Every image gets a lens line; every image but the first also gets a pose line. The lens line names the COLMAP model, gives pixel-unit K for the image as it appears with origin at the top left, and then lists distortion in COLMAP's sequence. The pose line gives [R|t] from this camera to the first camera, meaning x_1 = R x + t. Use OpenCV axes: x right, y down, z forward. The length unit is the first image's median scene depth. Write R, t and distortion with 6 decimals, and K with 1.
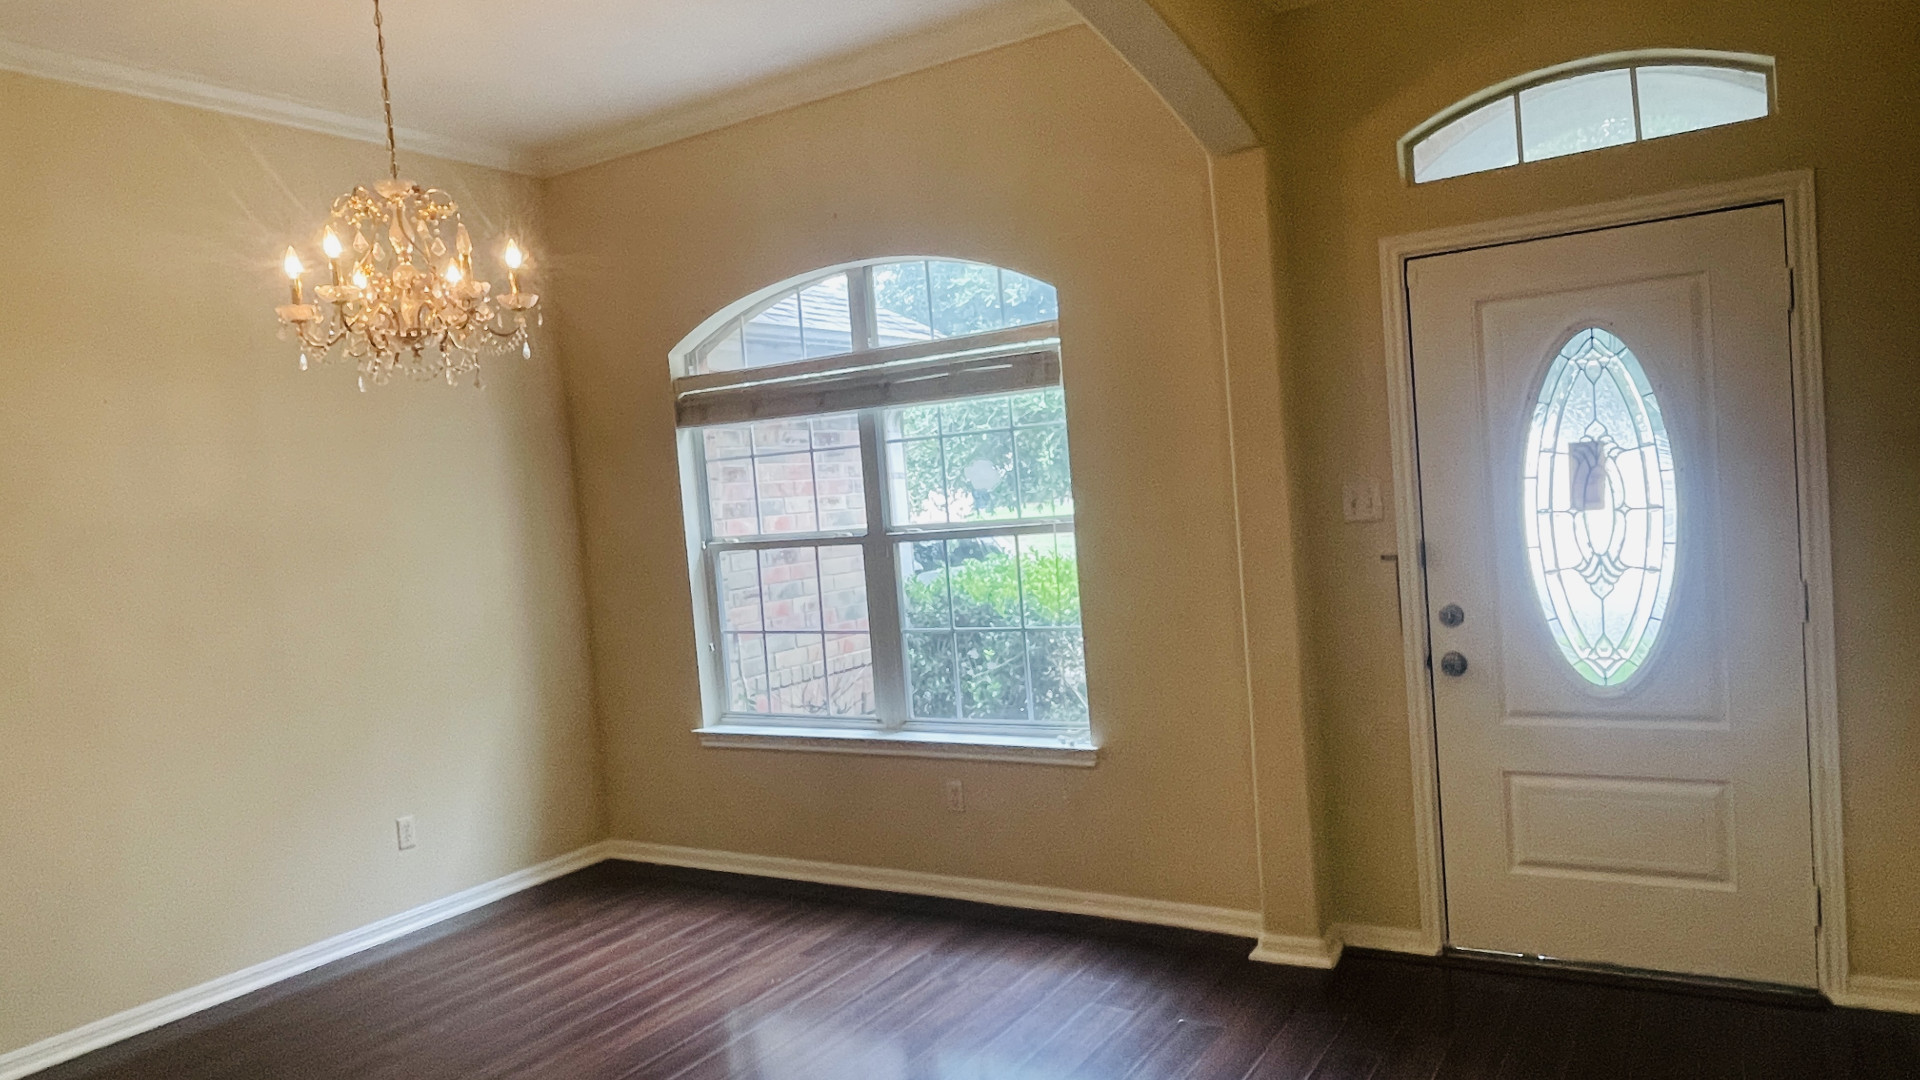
lens RADIAL K [[1256.6, 0, 948.6], [0, 1256.6, 575.1], [0, 0, 1]] dist [0.003995, 0.000404]
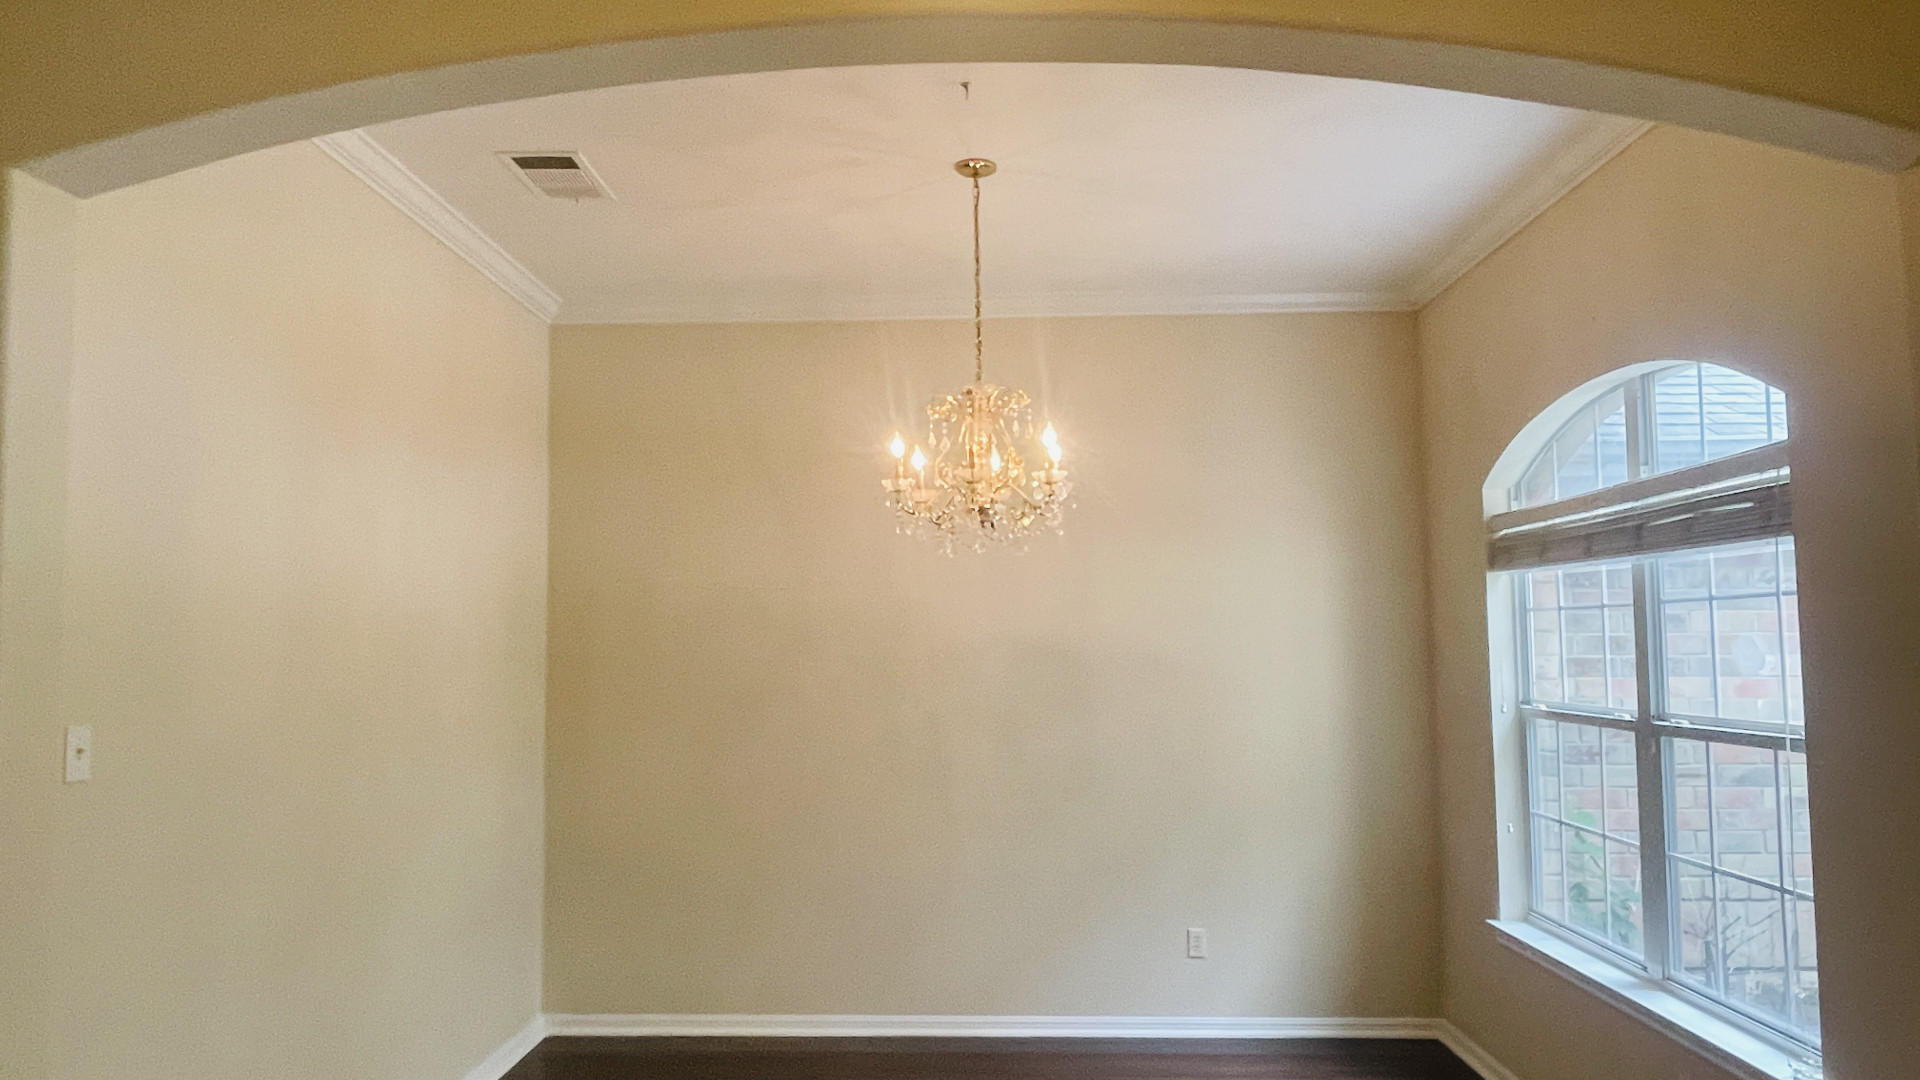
lens RADIAL K [[1256.6, 0, 948.6], [0, 1256.6, 575.1], [0, 0, 1]] dist [0.003995, 0.000404]
pose [[0.496515, 0.029764, -0.867518, 0.382007], [-0.088440, 0.995946, -0.016447, -0.070963], [0.863511, 0.084890, 0.497135, 0.255329]]
